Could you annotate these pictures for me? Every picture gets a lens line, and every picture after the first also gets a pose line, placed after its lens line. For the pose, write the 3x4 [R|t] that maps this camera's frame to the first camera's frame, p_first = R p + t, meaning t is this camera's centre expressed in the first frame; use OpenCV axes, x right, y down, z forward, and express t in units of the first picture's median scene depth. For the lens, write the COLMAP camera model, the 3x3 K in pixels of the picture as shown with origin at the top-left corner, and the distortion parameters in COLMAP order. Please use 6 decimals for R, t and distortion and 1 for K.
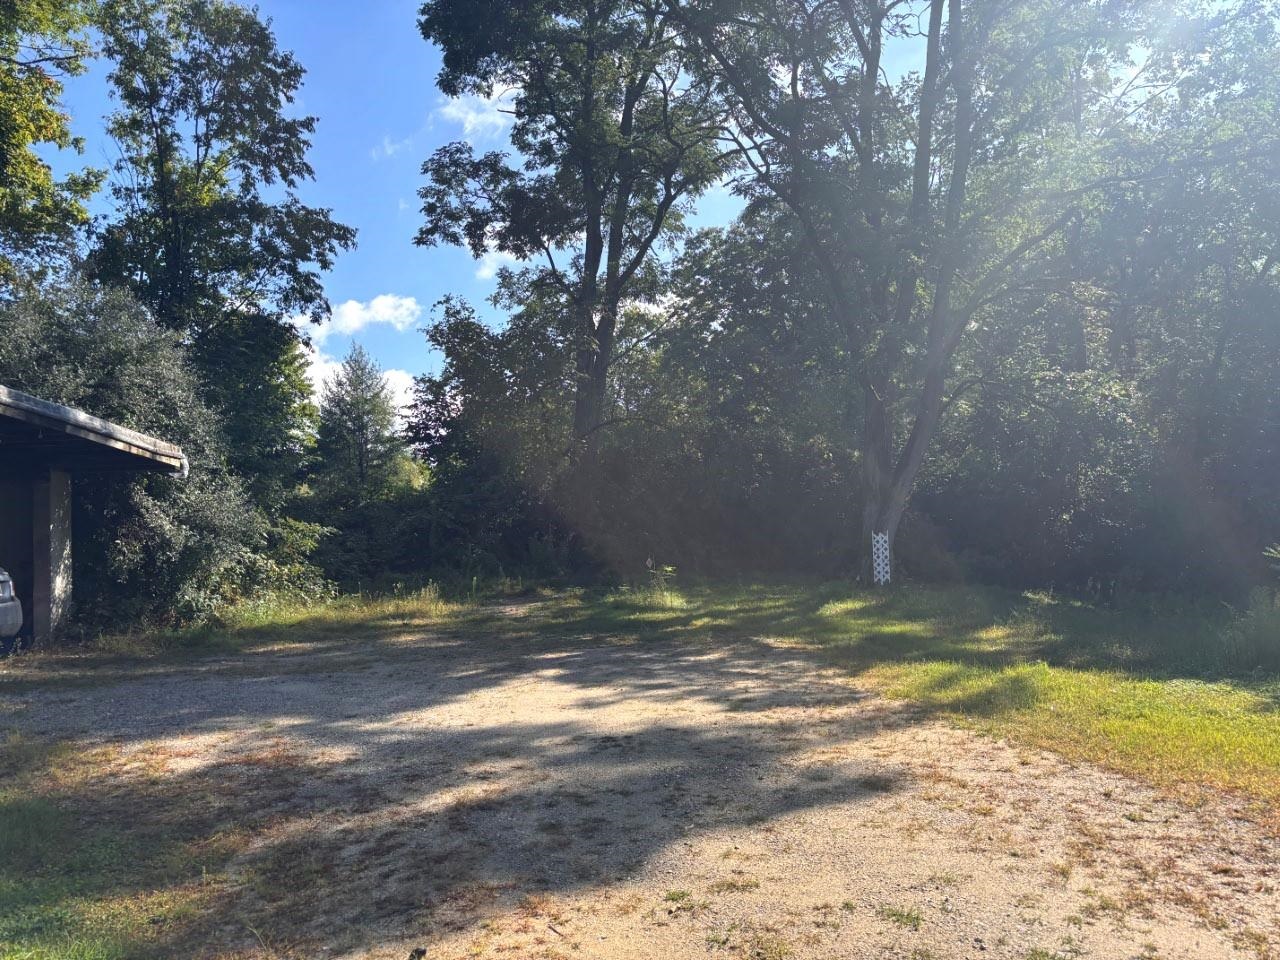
lens RADIAL K [[953.4, 0, 639.1], [0, 953.4, 482.6], [0, 0, 1]] dist [0.013021, -0.000708]
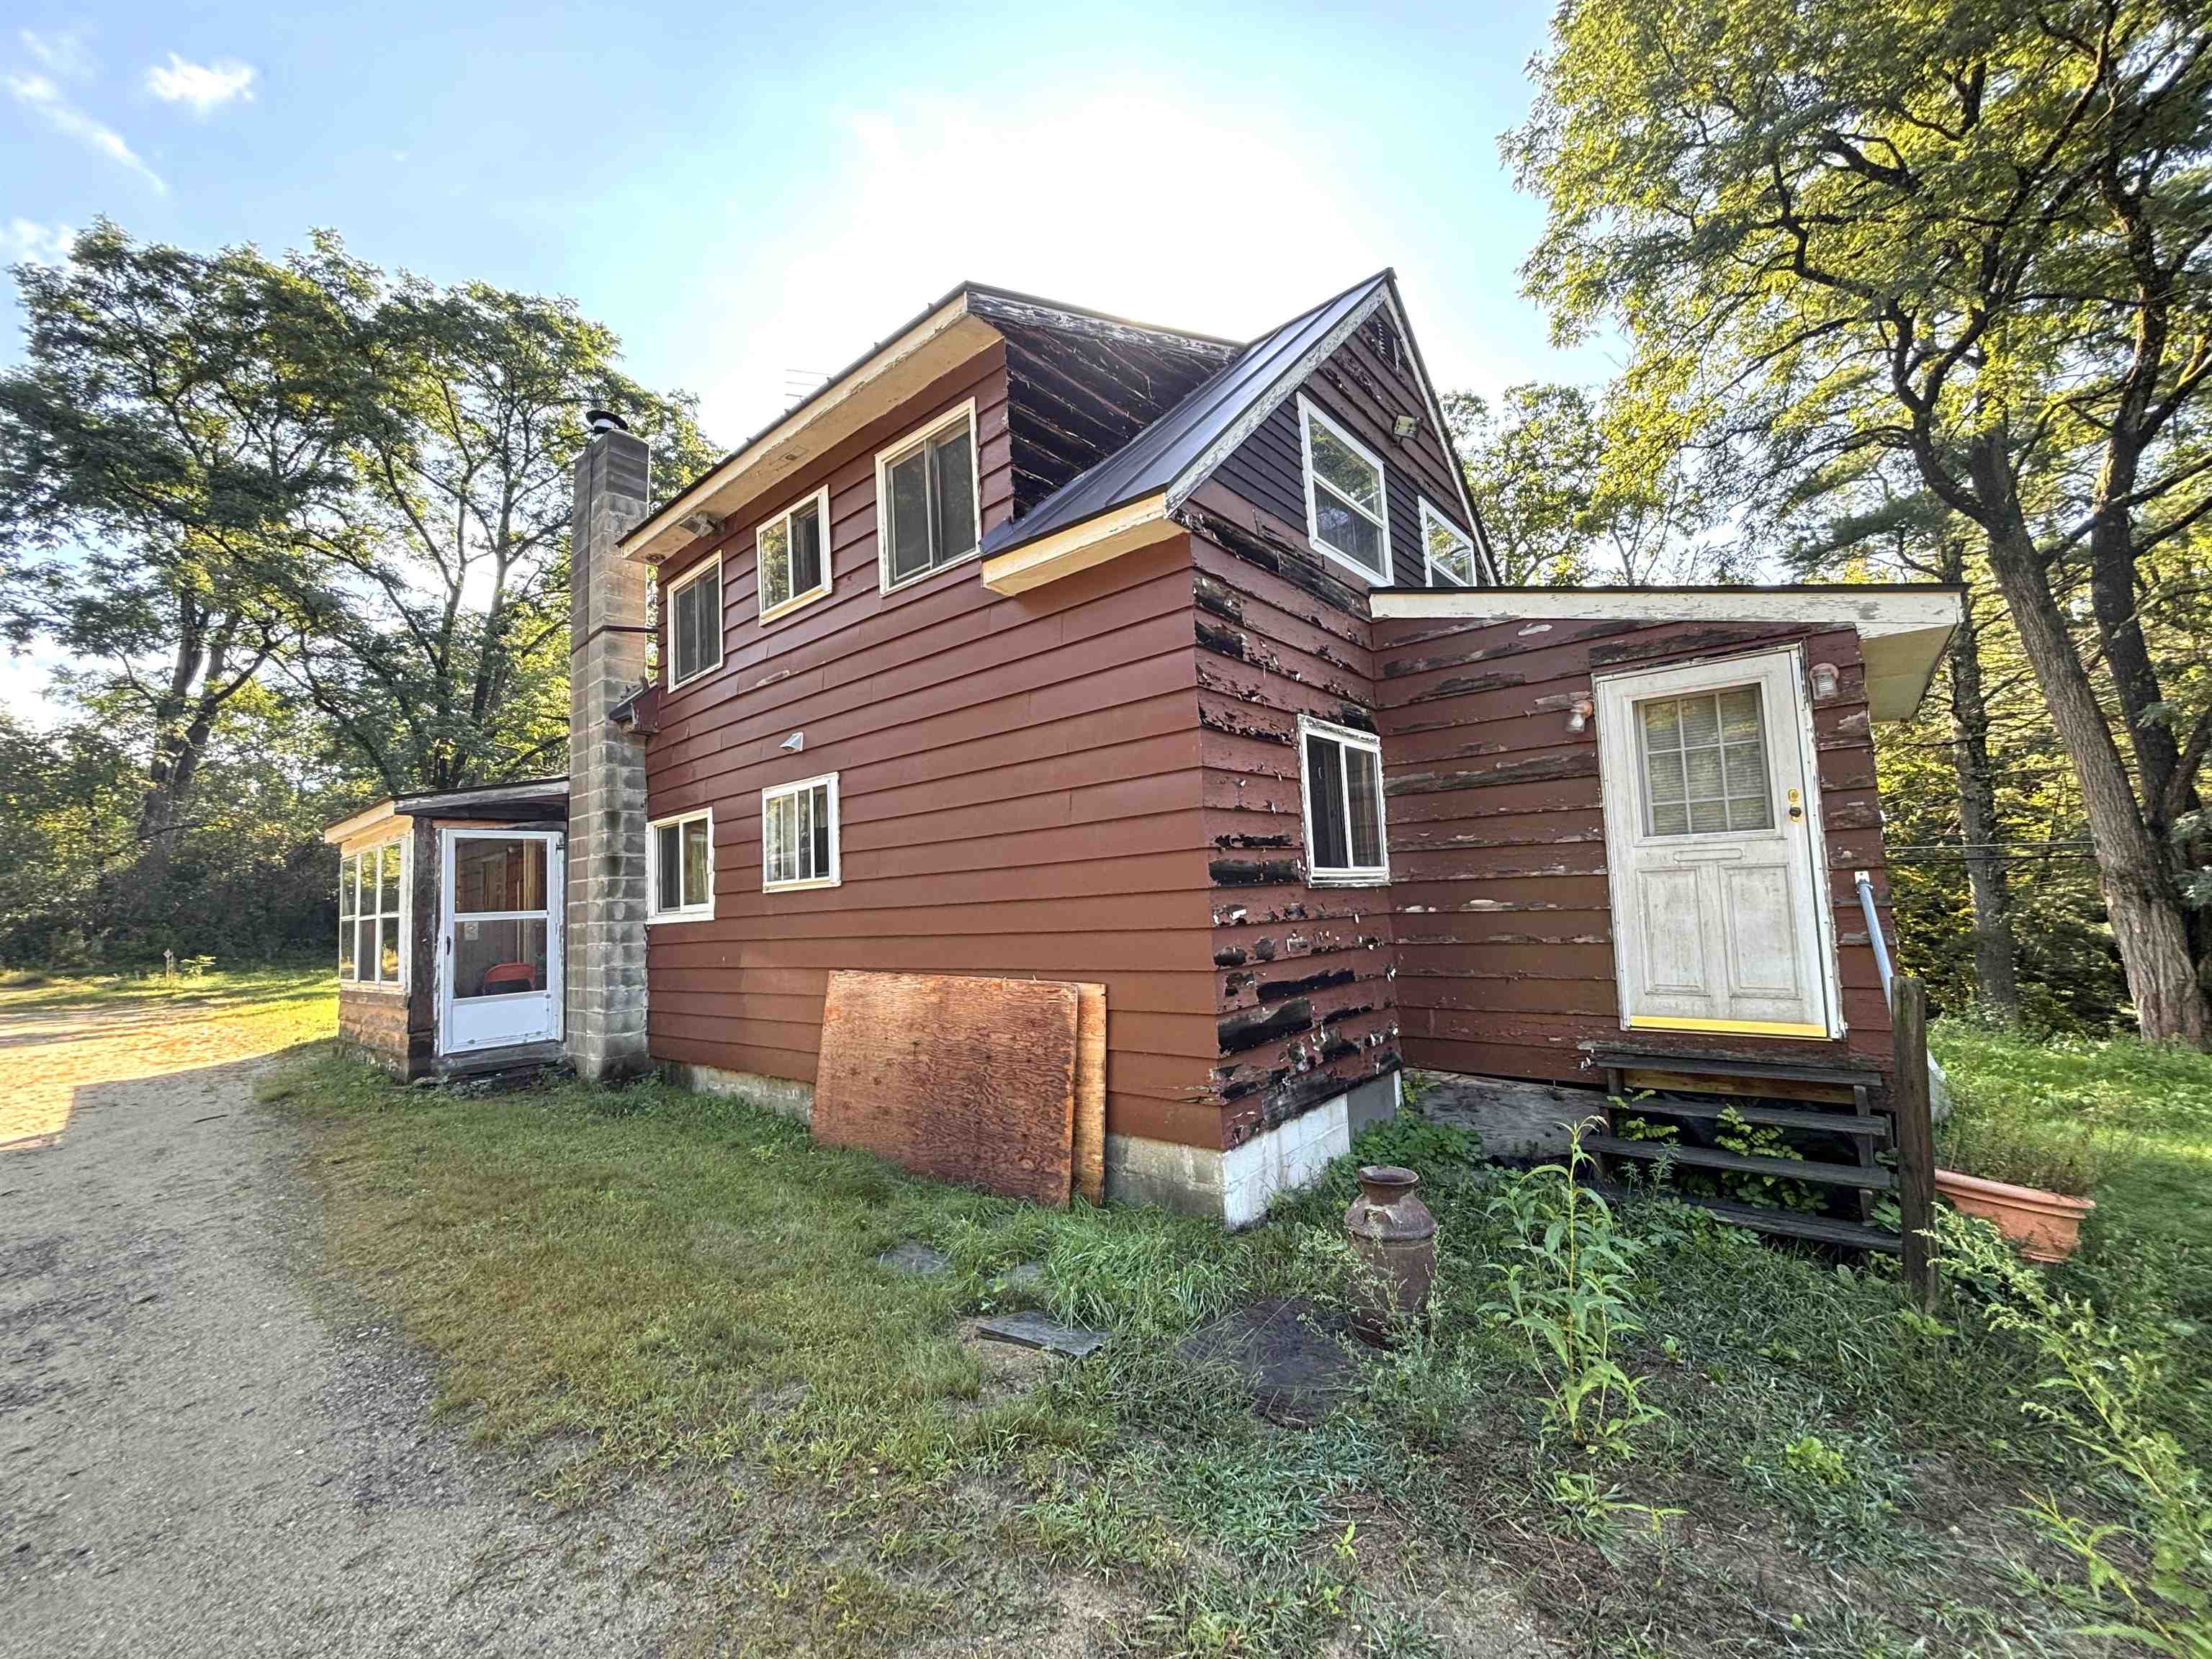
lens RADIAL K [[879.8, 0, 1107.4], [0, 879.8, 824.0], [0, 0, 1]] dist [-0.001299, -0.000620]
pose [[0.767069, 0.072007, 0.637511, 0.139086], [-0.035219, 0.996909, -0.070224, -0.032178], [-0.640597, 0.031414, 0.767234, -0.455547]]
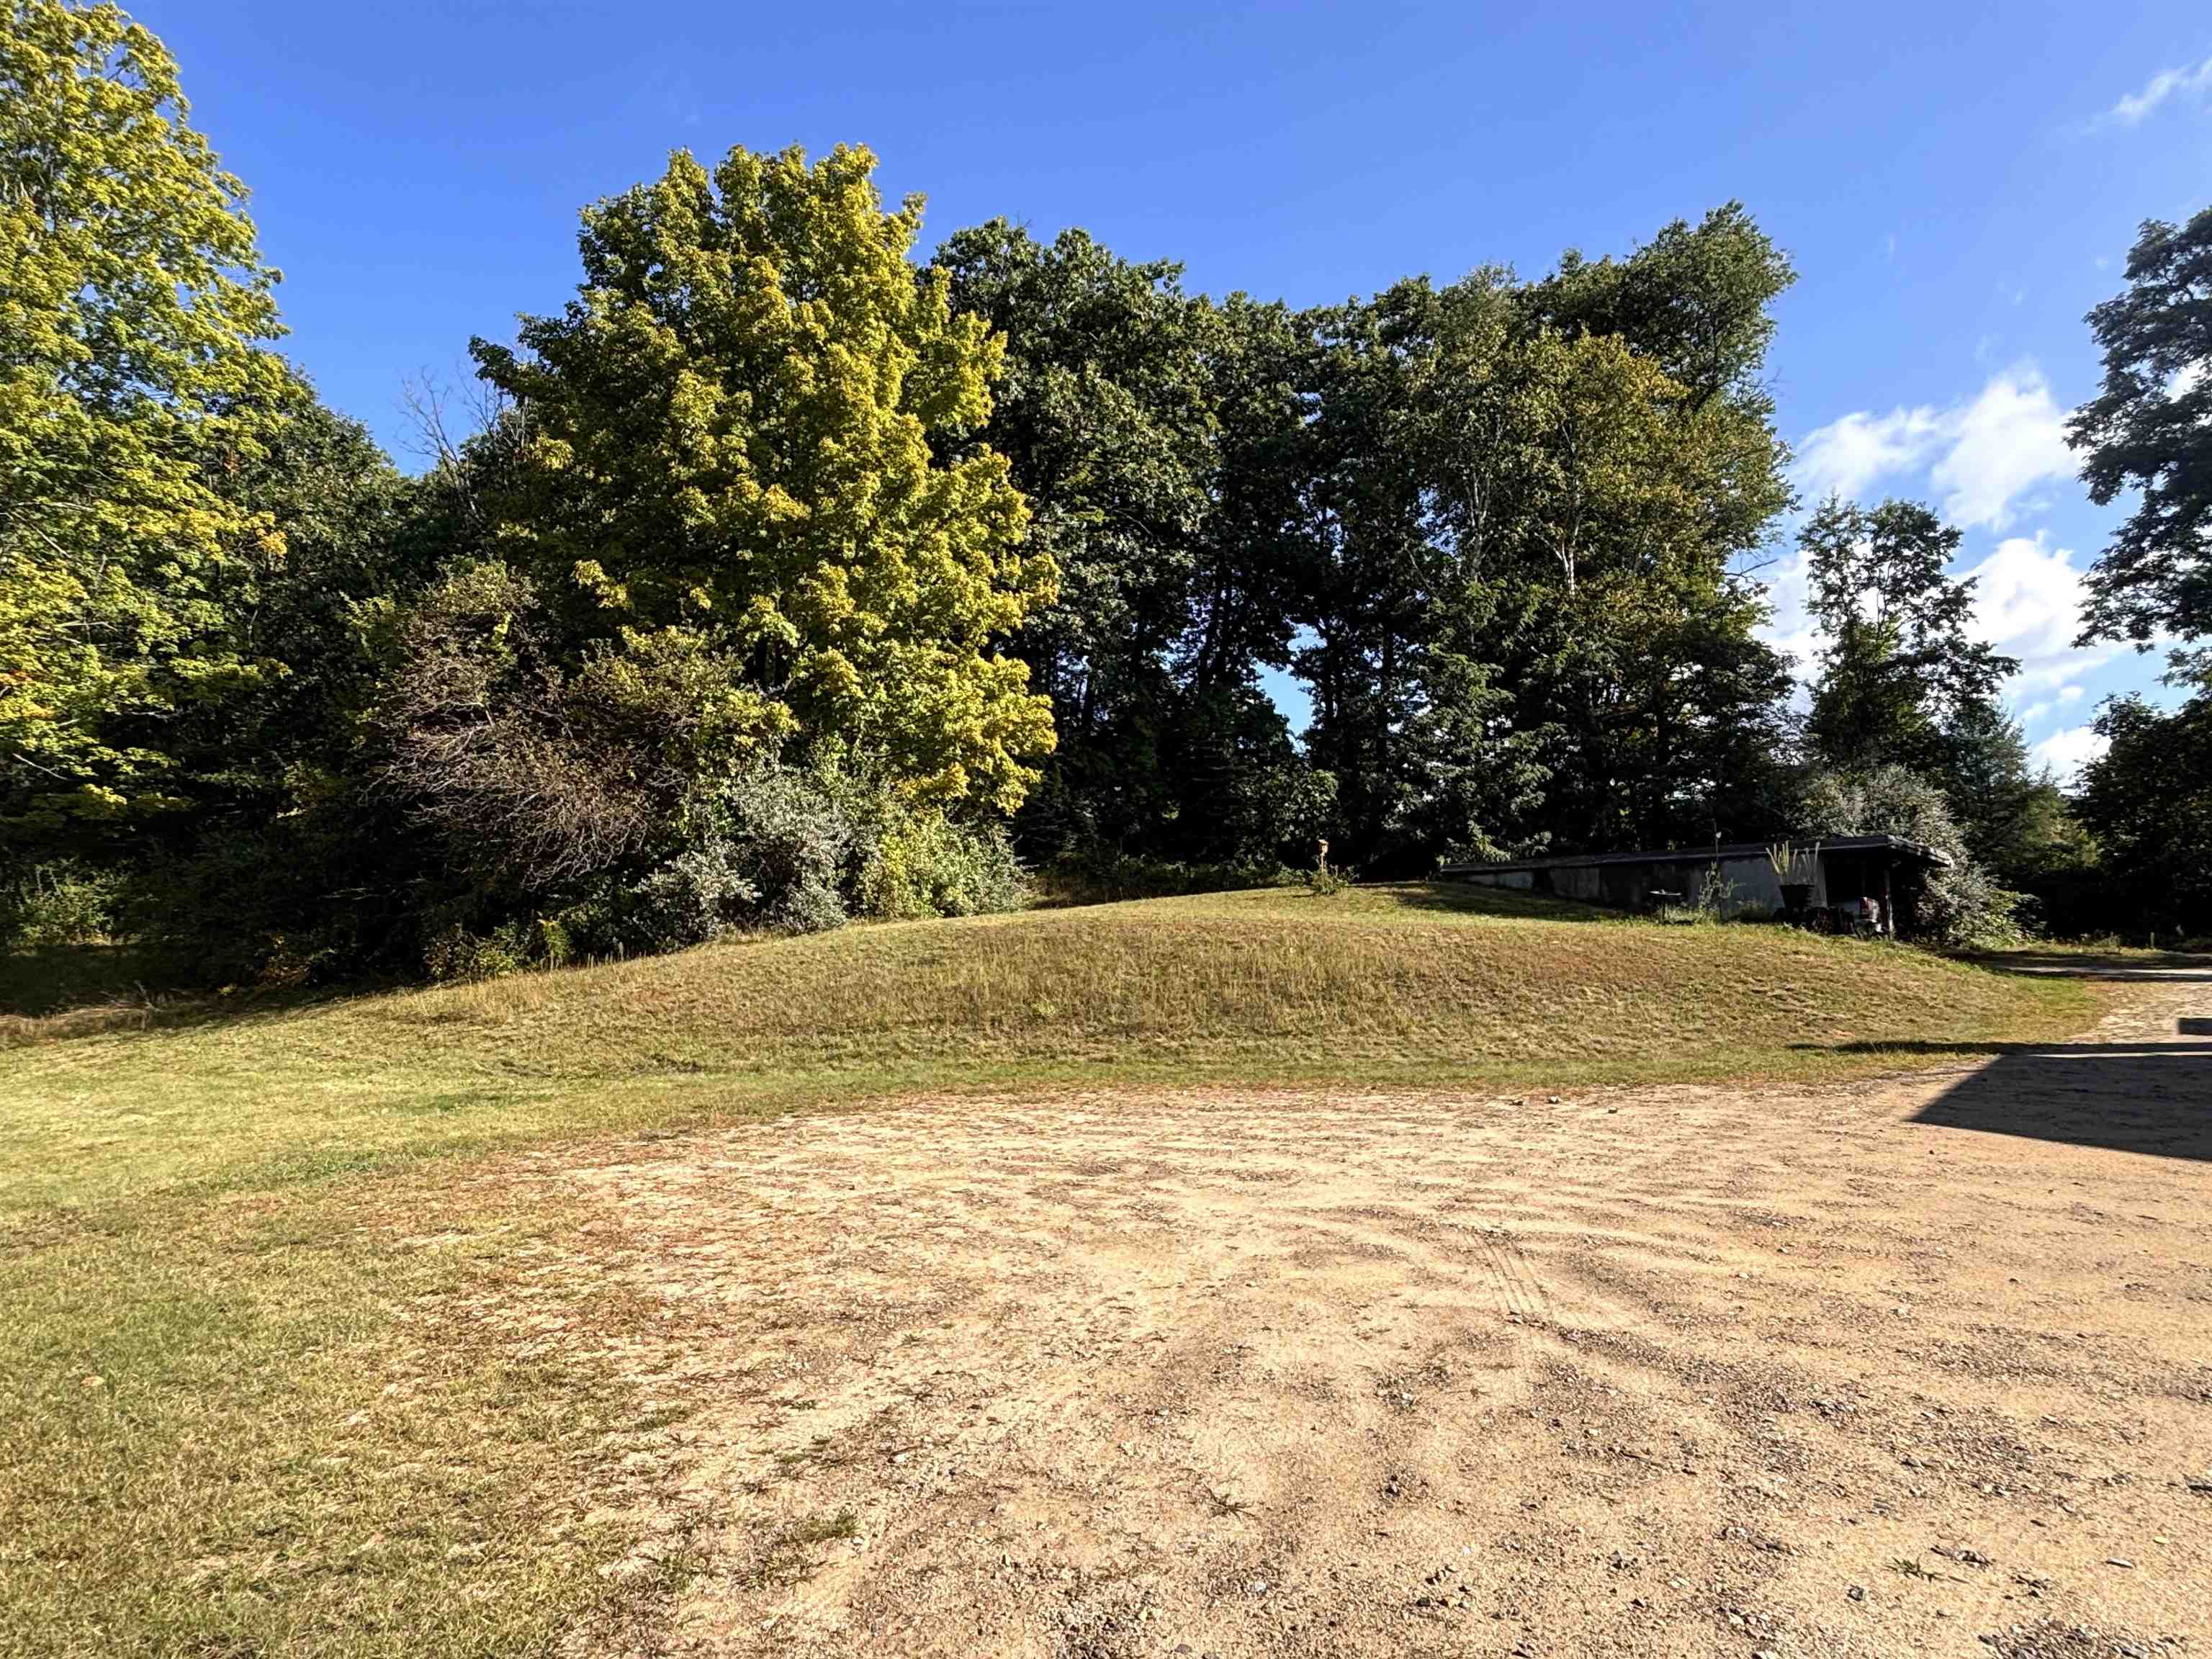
lens RADIAL K [[1239.2, 0, 1101.0], [0, 1239.2, 837.5], [0, 0, 1]] dist [-0.001808, -0.004752]
pose [[0.638835, -0.033102, -0.768631, 0.154789], [0.036853, 0.999244, -0.012403, -0.046326], [0.768460, -0.020403, 0.639572, -0.866216]]
